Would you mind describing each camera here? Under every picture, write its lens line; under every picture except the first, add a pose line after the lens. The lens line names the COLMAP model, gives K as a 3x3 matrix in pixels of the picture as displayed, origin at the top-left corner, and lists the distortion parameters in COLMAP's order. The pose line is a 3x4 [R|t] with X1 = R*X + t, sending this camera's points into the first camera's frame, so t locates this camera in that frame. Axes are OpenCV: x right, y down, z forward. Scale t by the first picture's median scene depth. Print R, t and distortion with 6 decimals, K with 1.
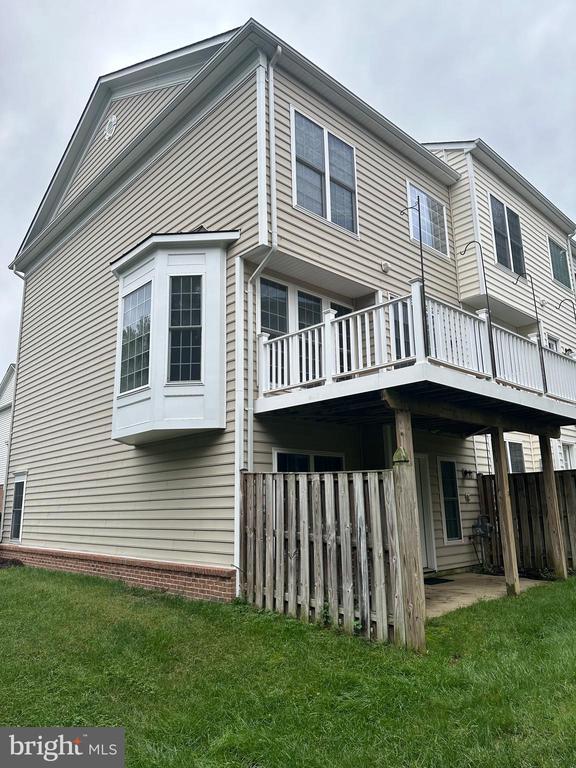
lens RADIAL K [[546.0, 0, 285.7], [0, 546.0, 384.6], [0, 0, 1]] dist [0.041564, -0.026039]
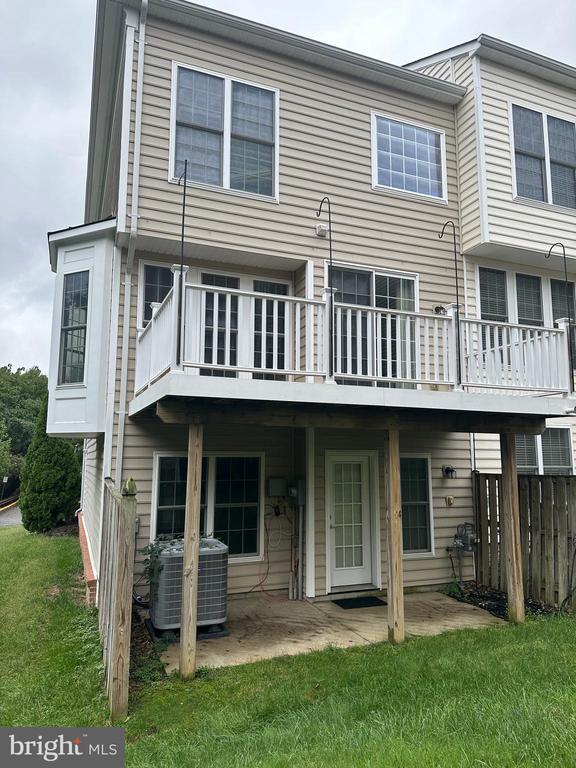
lens RADIAL K [[546.0, 0, 290.0], [0, 546.0, 385.3], [0, 0, 1]] dist [0.041564, -0.026039]
pose [[0.932277, -0.031975, -0.360330, 0.437133], [0.061299, 0.995645, 0.070245, -0.039466], [0.356515, -0.087575, 0.930176, 0.182614]]
